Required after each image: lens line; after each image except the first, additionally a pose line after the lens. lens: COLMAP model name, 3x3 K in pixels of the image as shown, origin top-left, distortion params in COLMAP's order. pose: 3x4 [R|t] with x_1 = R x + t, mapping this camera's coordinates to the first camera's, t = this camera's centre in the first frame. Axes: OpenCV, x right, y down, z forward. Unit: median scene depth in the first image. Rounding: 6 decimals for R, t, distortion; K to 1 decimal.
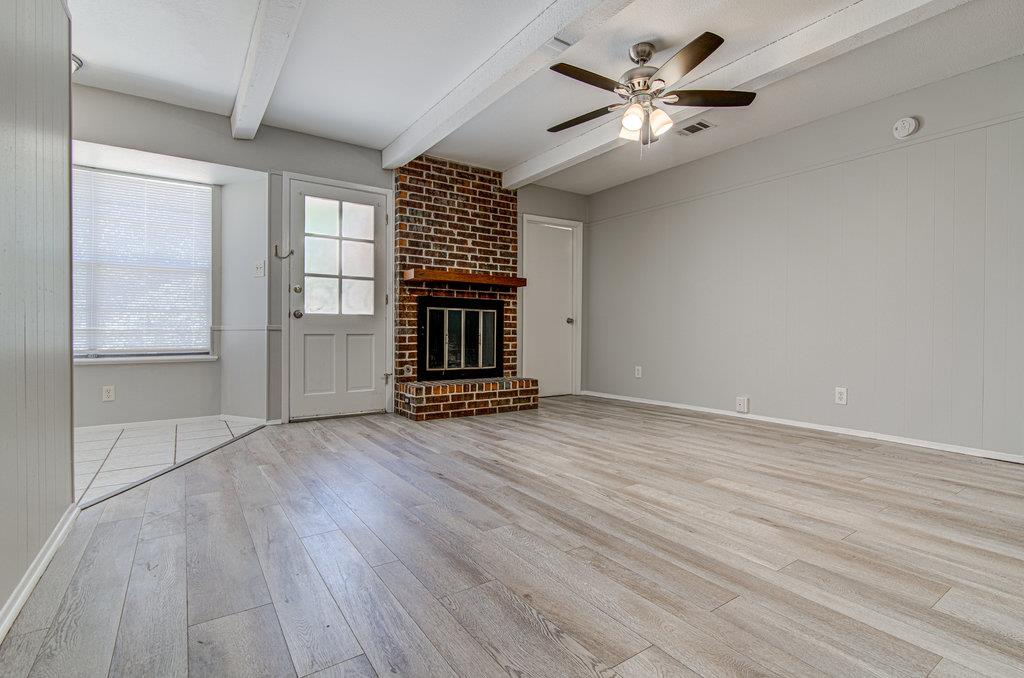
lens RADIAL K [[476.4, 0, 514.3], [0, 476.4, 334.5], [0, 0, 1]] dist [-0.009968, 0.002237]
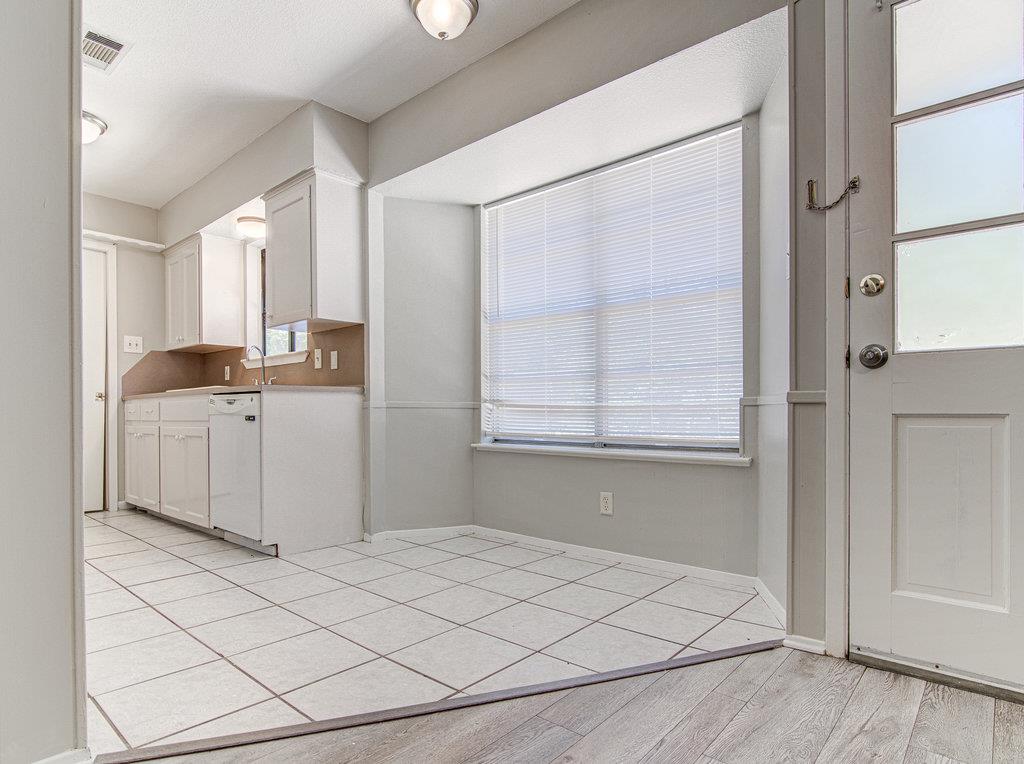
lens RADIAL K [[564.9, 0, 527.5], [0, 564.9, 413.8], [0, 0, 1]] dist [-0.001411, 0.000107]
pose [[0.257334, 0.003648, -0.966316, -0.109744], [-0.003019, 0.999991, 0.002971, -0.001290], [0.966318, 0.002153, 0.257343, 0.598339]]
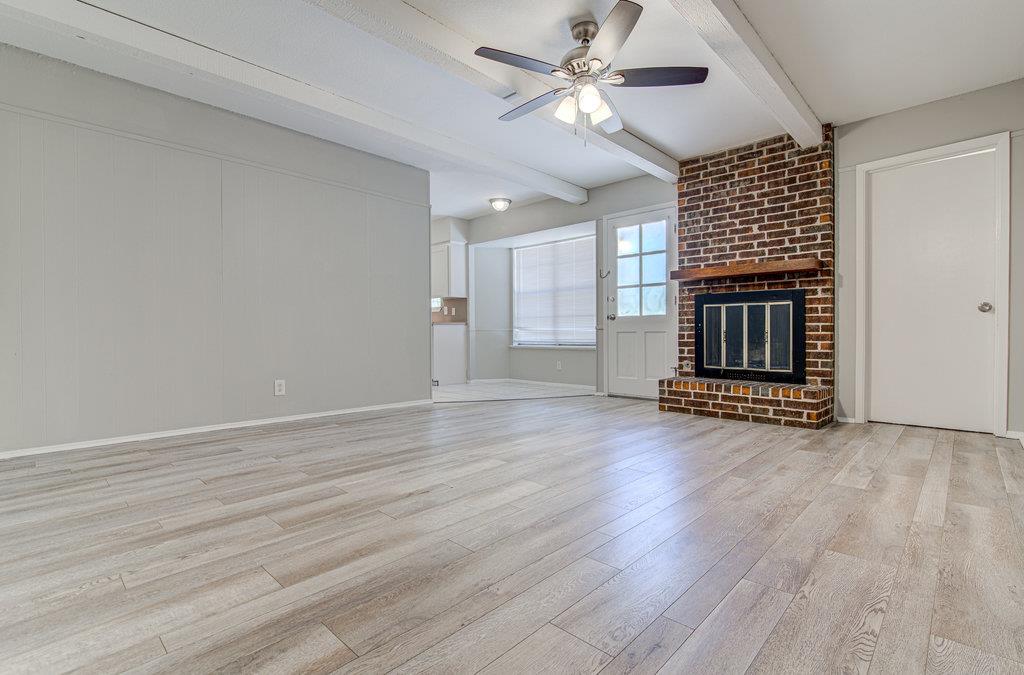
lens RADIAL K [[476.4, 0, 541.7], [0, 476.4, 335.0], [0, 0, 1]] dist [-0.009968, 0.002237]
pose [[0.229416, 0.000841, -0.973328, 0.759126], [-0.000122, 1.000000, 0.000836, 0.006344], [0.973328, -0.000073, 0.229416, 0.452869]]
